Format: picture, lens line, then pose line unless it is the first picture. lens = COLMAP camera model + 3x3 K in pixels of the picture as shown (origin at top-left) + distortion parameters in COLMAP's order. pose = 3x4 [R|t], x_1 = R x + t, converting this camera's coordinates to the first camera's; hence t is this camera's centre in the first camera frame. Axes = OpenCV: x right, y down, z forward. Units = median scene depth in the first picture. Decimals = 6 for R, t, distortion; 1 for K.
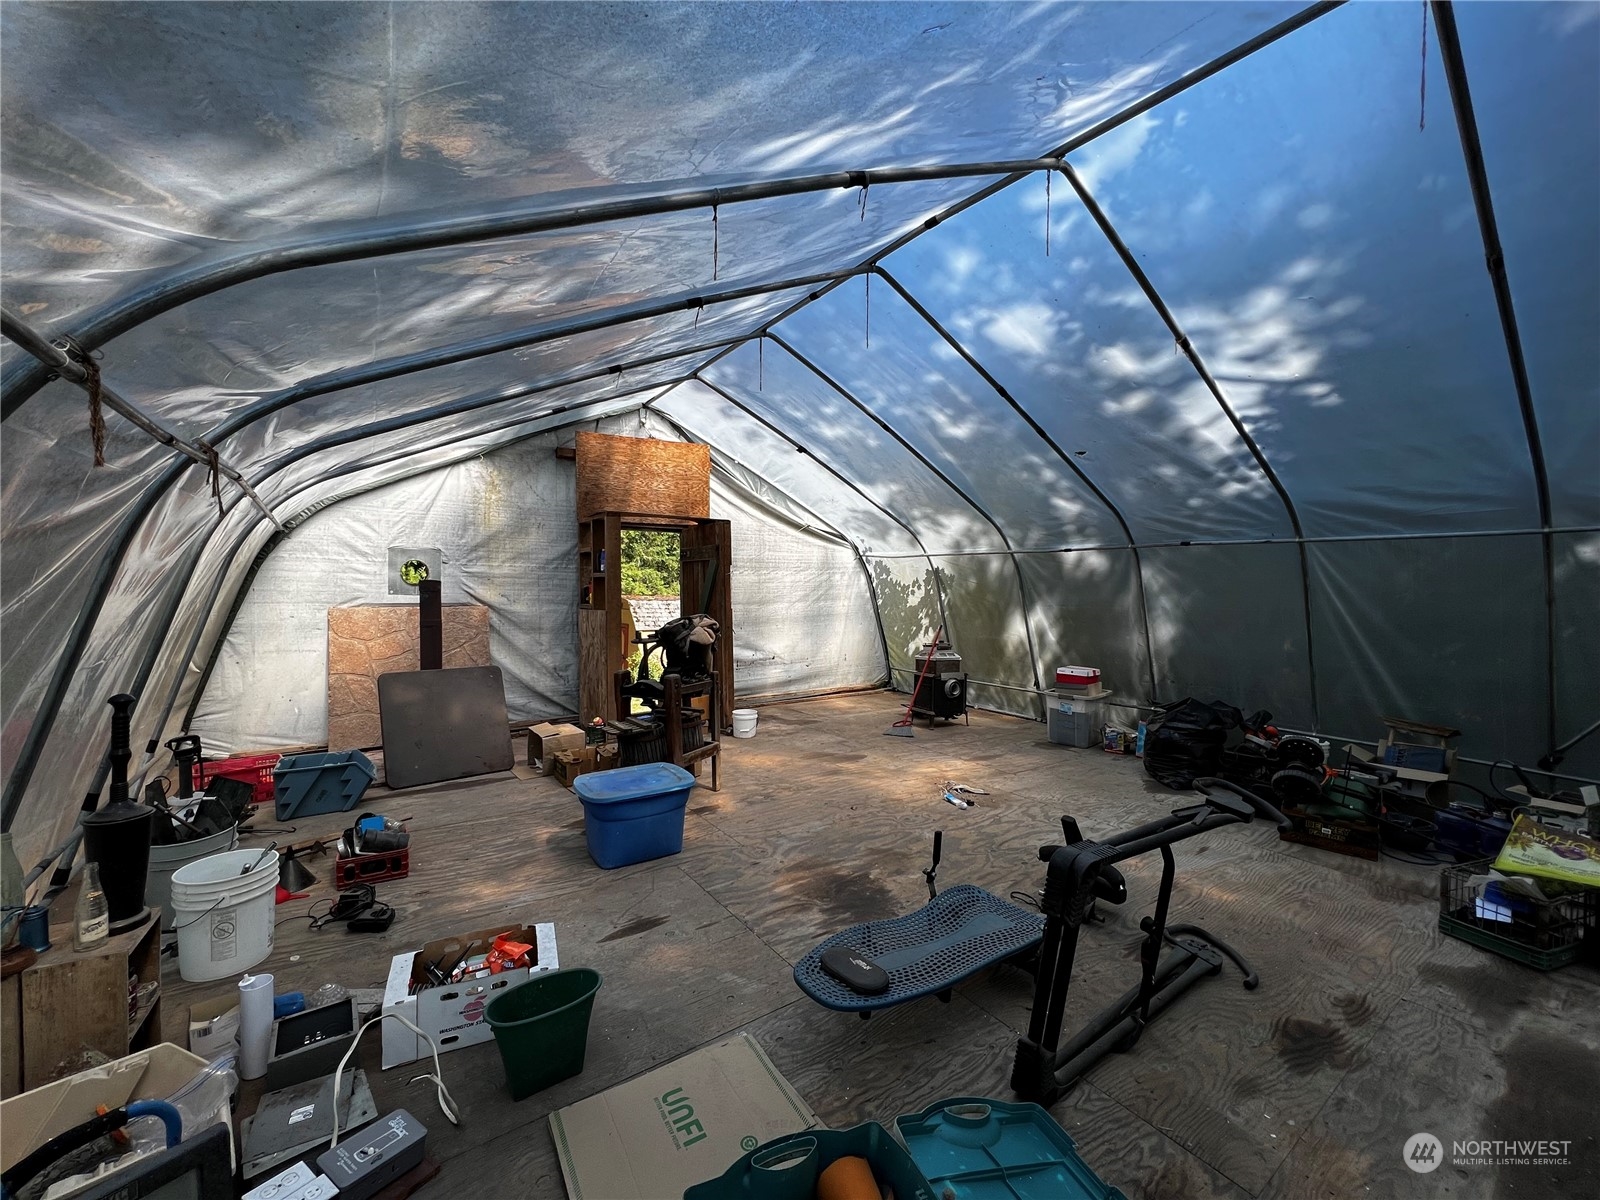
lens RADIAL K [[643.7, 0, 795.0], [0, 643.7, 605.6], [0, 0, 1]] dist [0.000359, 0.000119]
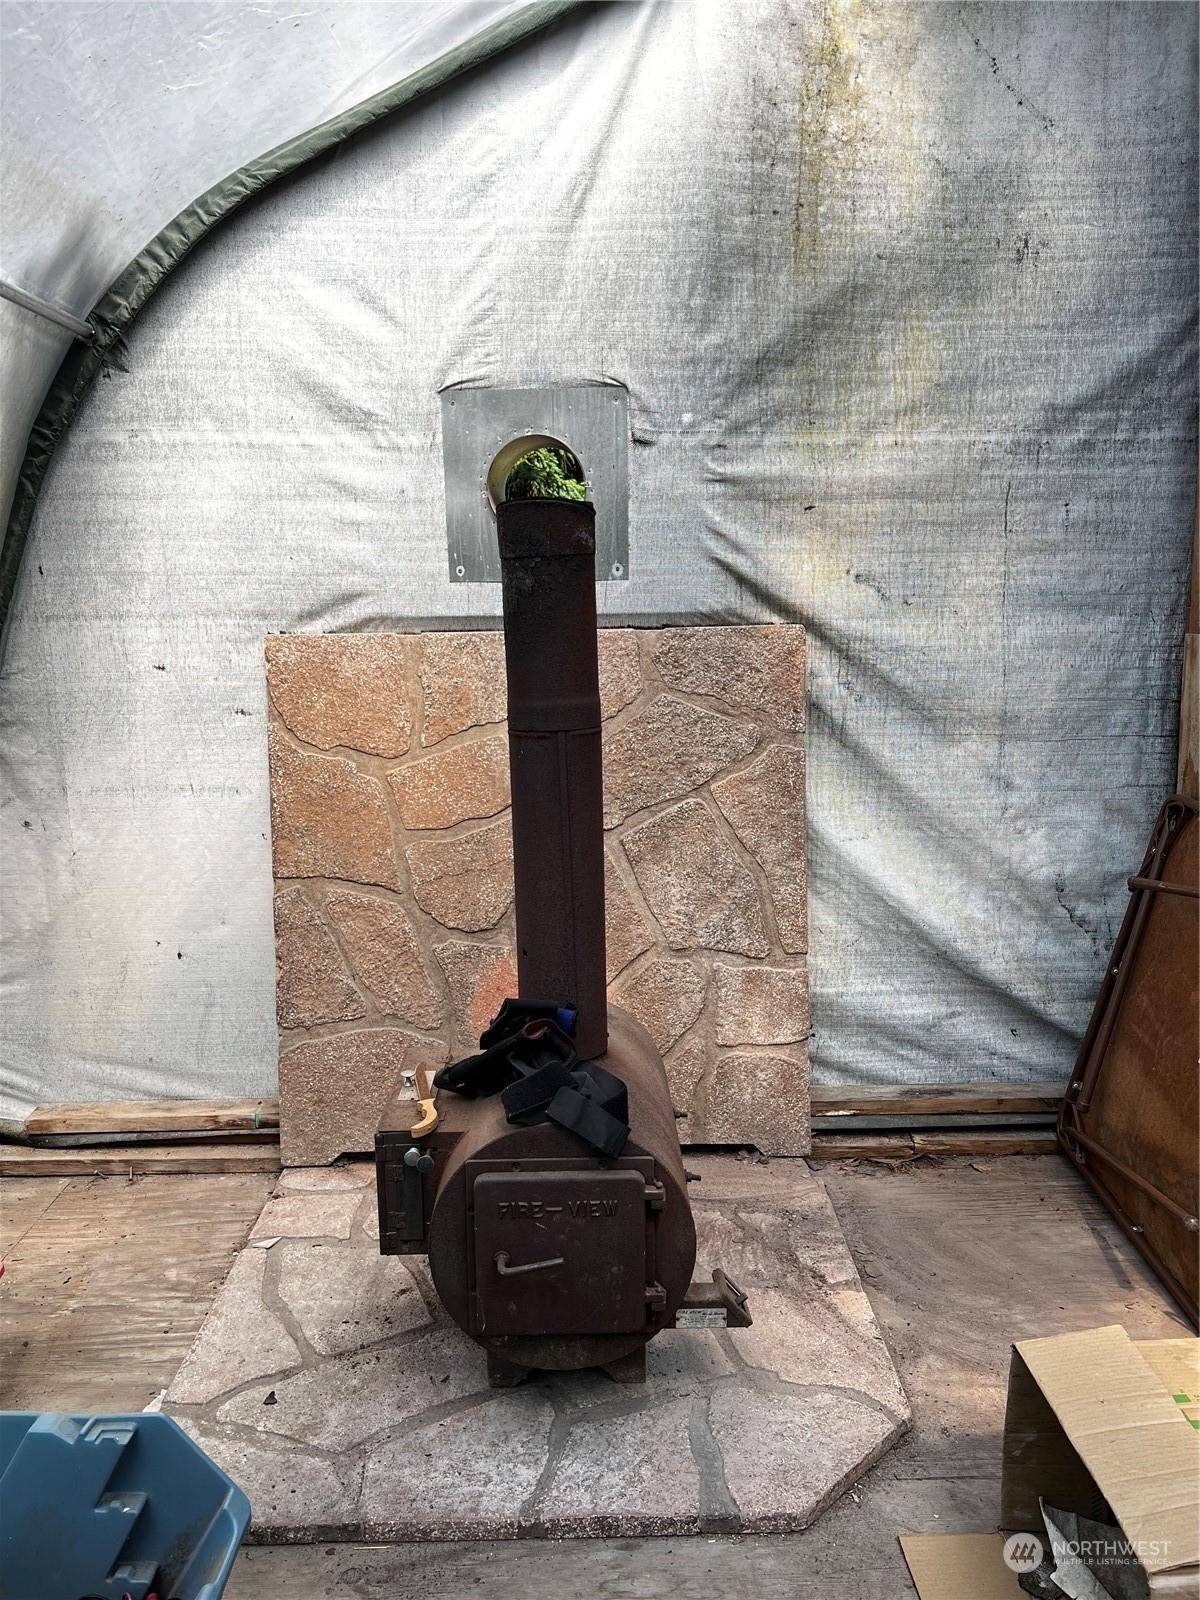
lens RADIAL K [[1227.5, 0, 596.0], [0, 1227.5, 799.4], [0, 0, 1]] dist [0.030287, -0.002654]
pose [[0.836215, 0.073699, -0.543428, -0.313537], [0.010126, 0.988685, 0.149666, -0.003995], [0.548309, -0.130656, 0.826006, 0.622043]]
